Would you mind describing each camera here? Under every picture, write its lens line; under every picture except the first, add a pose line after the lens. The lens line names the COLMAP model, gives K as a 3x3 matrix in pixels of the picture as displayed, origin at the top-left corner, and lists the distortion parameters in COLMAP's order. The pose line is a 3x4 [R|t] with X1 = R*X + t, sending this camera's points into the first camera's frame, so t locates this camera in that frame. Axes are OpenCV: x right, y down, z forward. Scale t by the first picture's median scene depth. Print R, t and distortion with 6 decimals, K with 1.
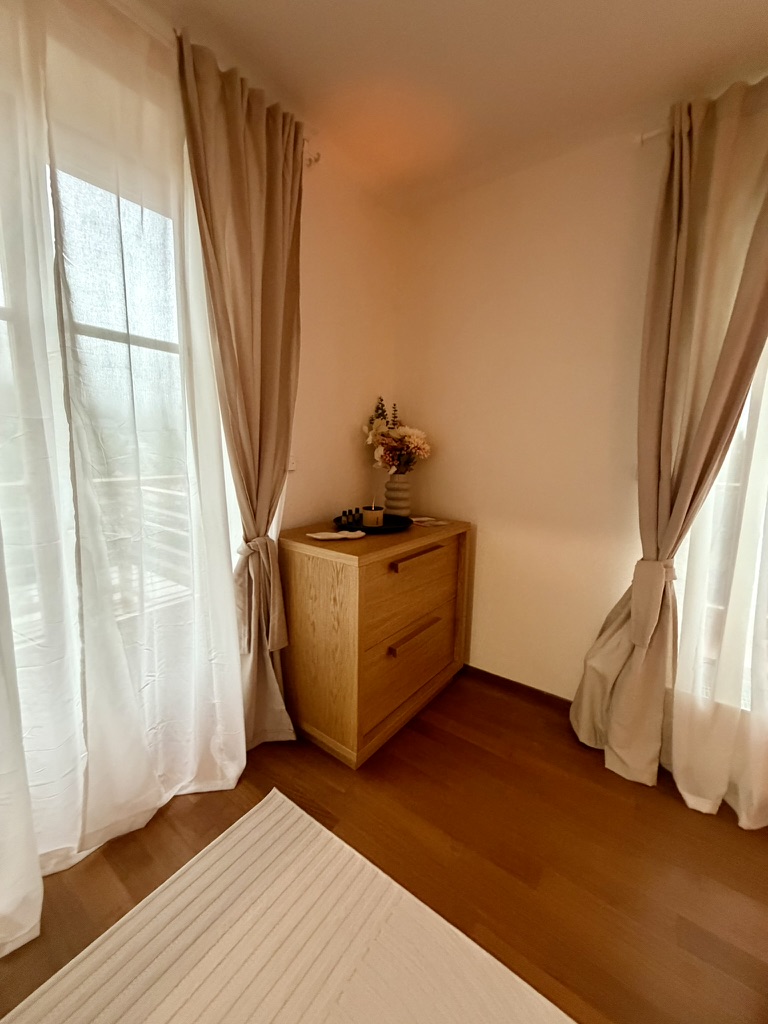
lens RADIAL K [[413.0, 0, 386.5], [0, 413.0, 507.9], [0, 0, 1]] dist [-0.000963, -0.000004]
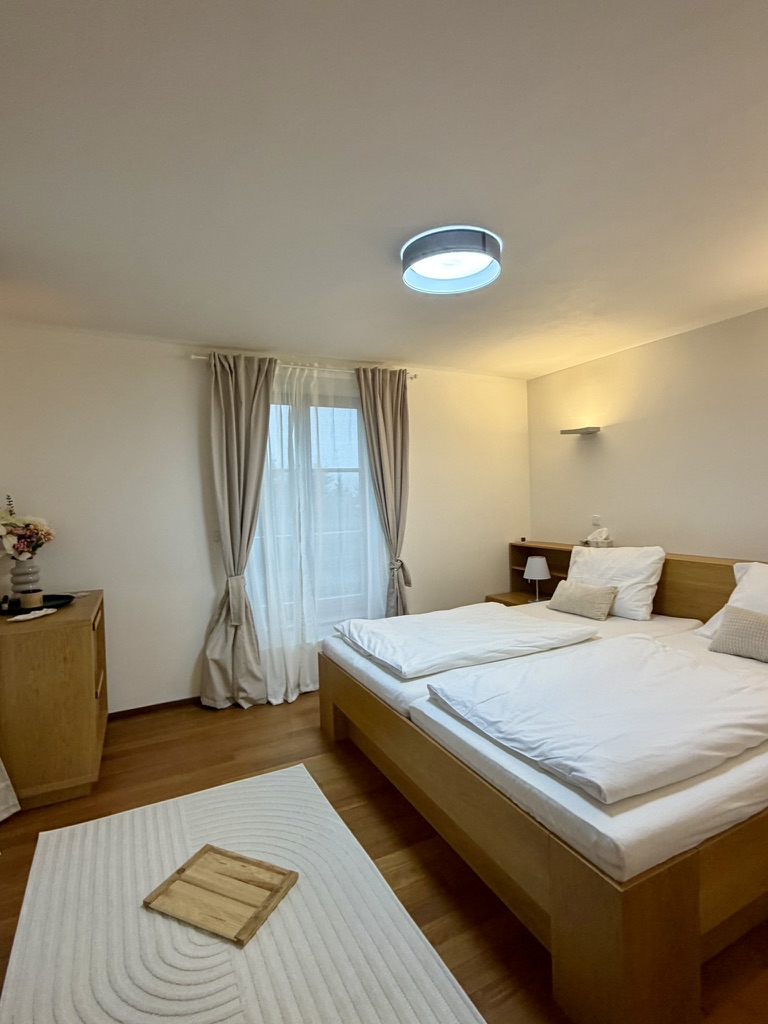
lens RADIAL K [[535.8, 0, 387.5], [0, 535.8, 511.7], [0, 0, 1]] dist [0.000269, 0.000041]
pose [[0.461616, -0.050925, 0.885617, -0.799313], [0.154617, 0.987688, -0.023798, -0.026195], [-0.873501, 0.147917, 0.463806, -0.513741]]
